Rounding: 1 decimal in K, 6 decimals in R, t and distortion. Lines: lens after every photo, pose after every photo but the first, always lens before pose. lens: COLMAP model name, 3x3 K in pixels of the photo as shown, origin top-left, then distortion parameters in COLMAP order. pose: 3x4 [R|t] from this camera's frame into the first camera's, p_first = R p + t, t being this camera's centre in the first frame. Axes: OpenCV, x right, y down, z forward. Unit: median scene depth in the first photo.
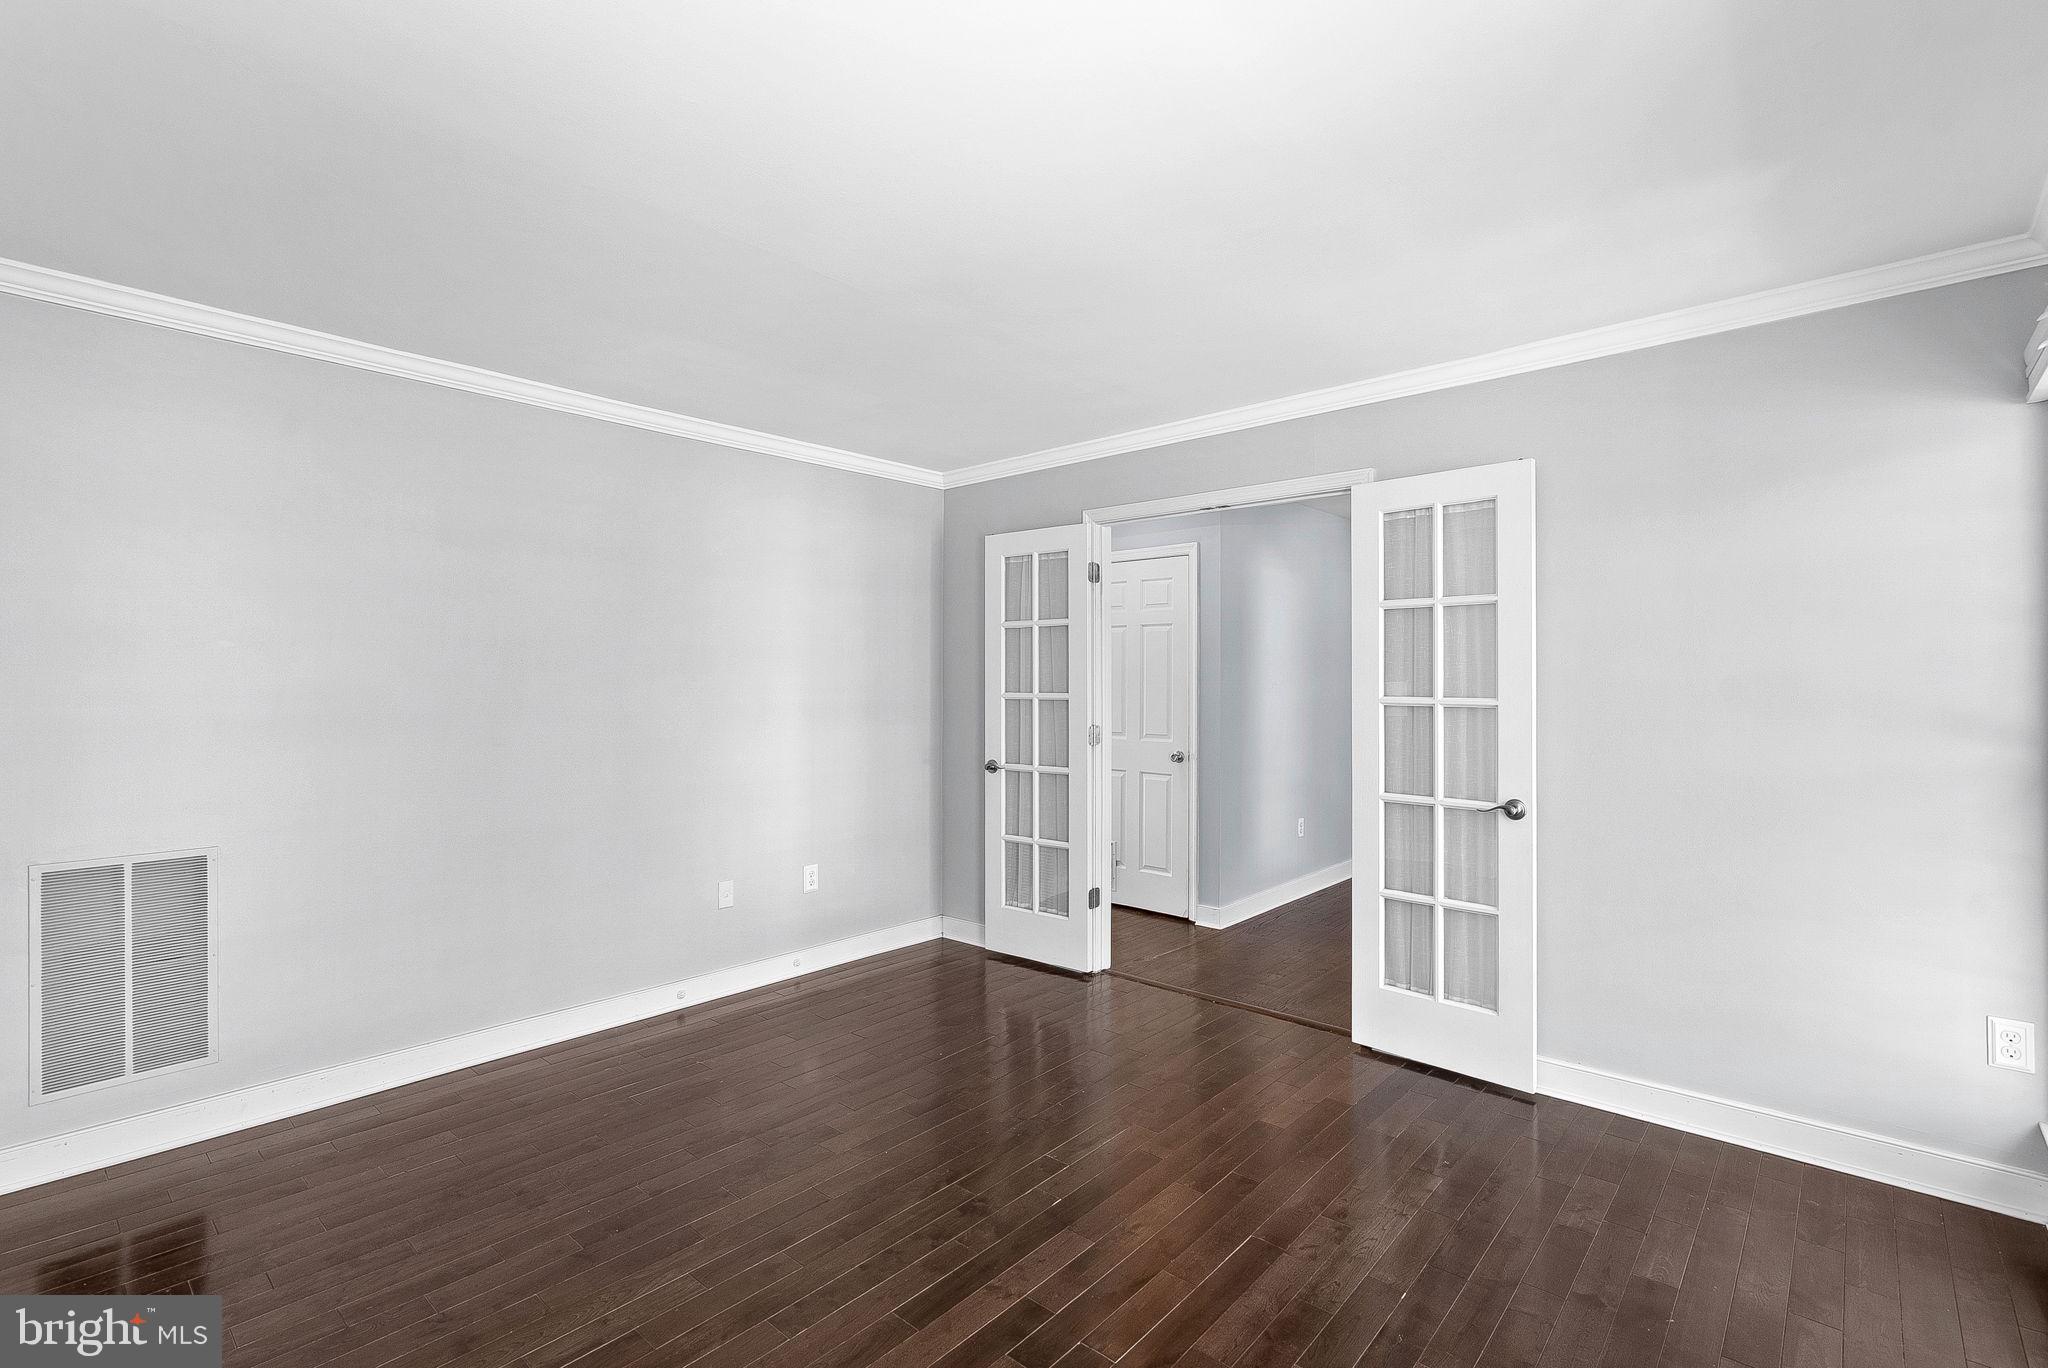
lens RADIAL K [[916.4, 0, 1066.2], [0, 916.4, 678.3], [0, 0, 1]] dist [0.001313, 0.000157]
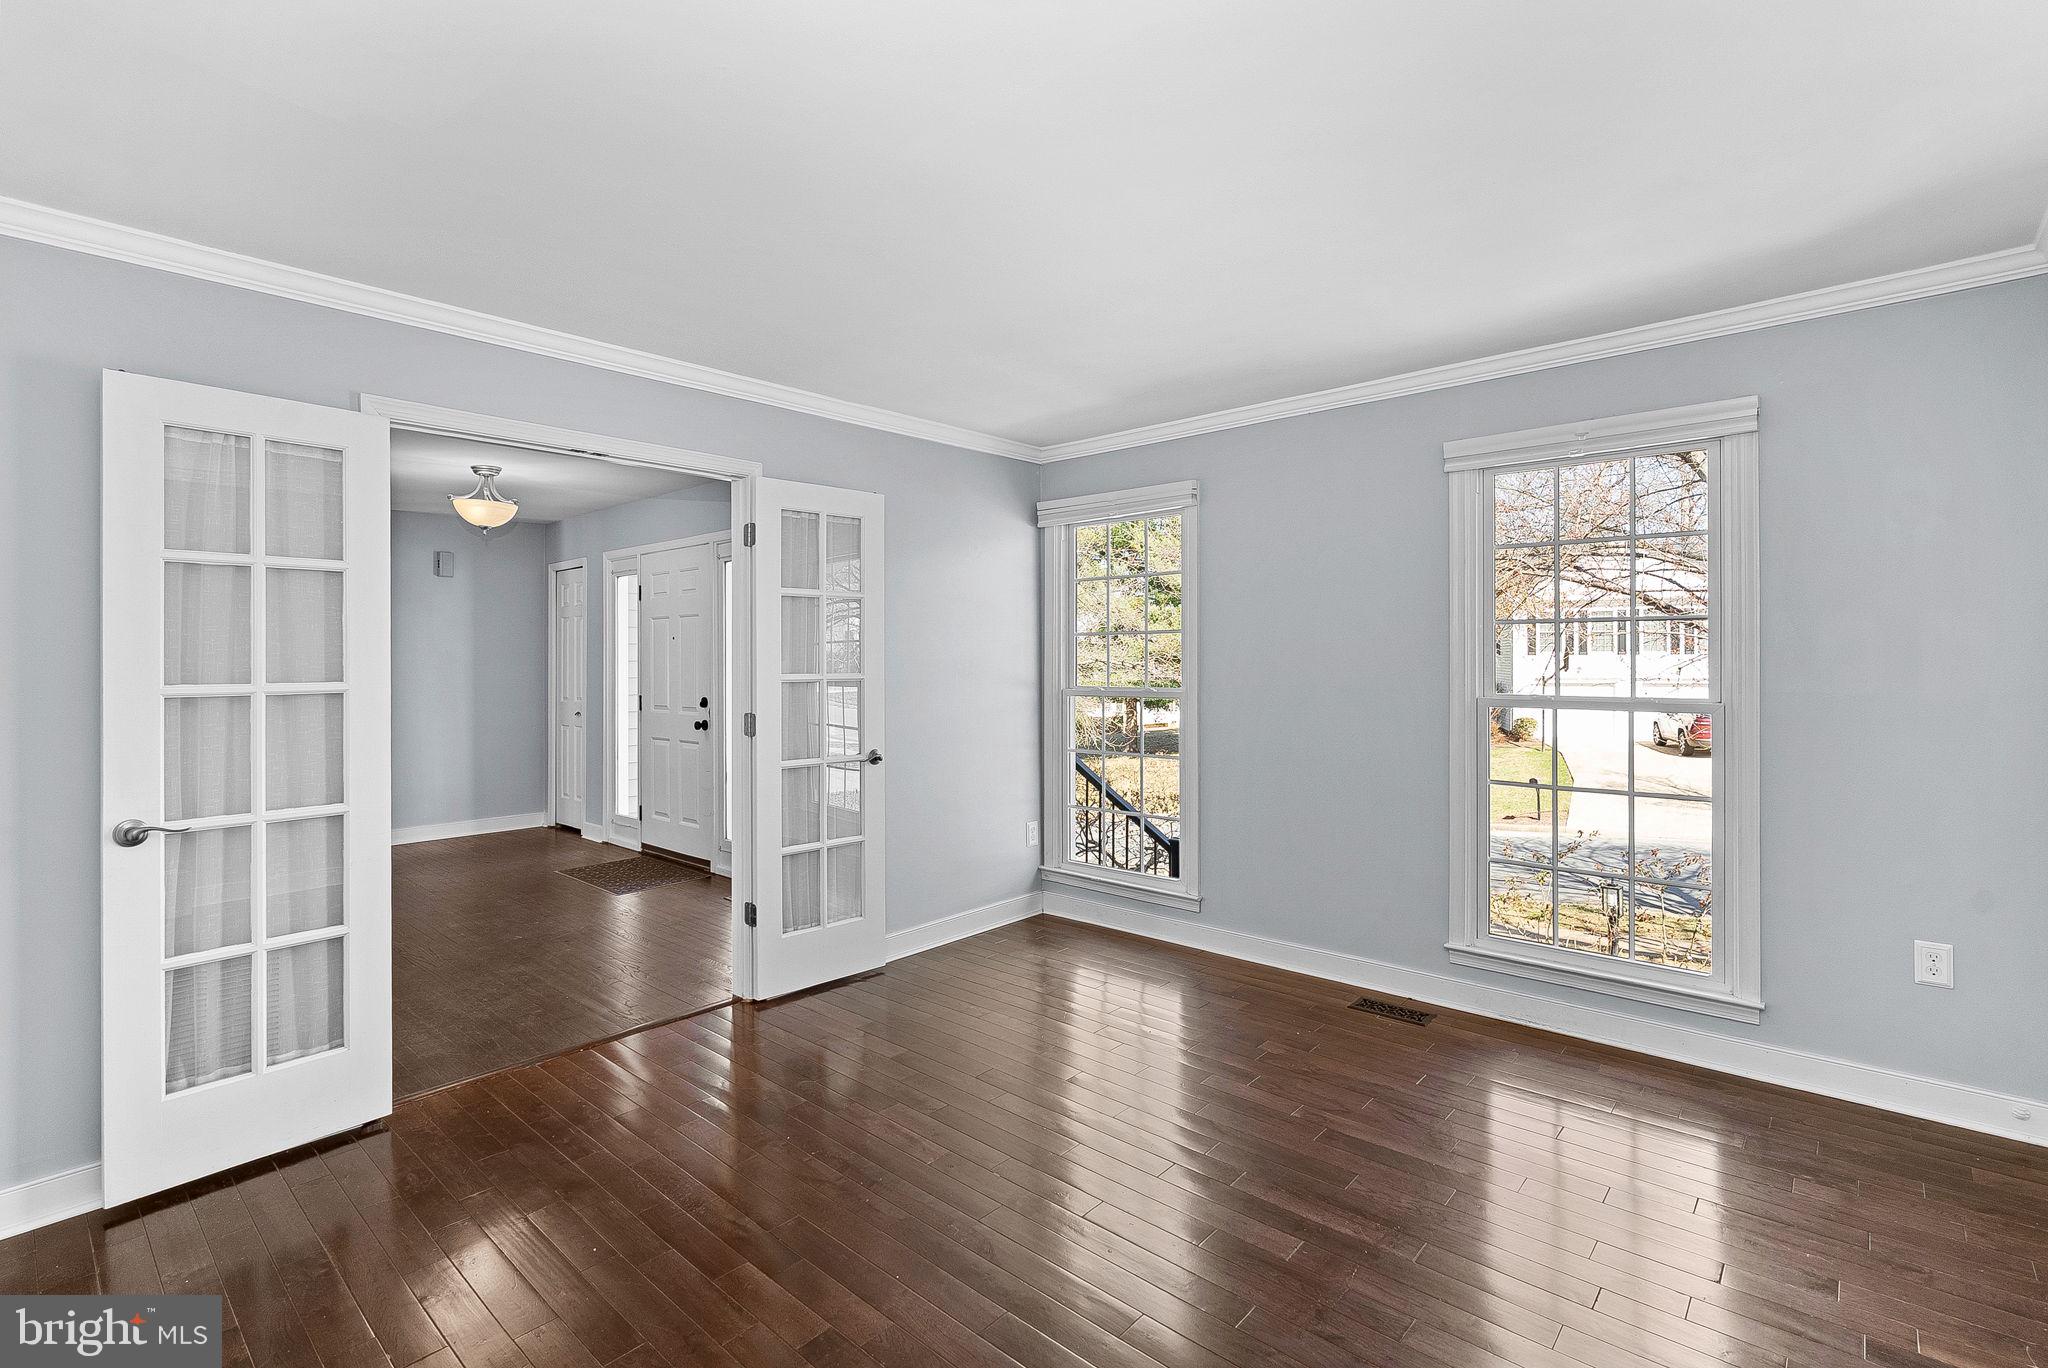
lens RADIAL K [[955.1, 0, 1026.1], [0, 955.1, 659.7], [0, 0, 1]] dist [0.002895, 0.000752]
pose [[0.031629, -0.000700, 0.999499, -0.600488], [0.003330, 0.999994, 0.000595, 0.001830], [-0.999494, 0.003310, 0.031631, 0.503976]]
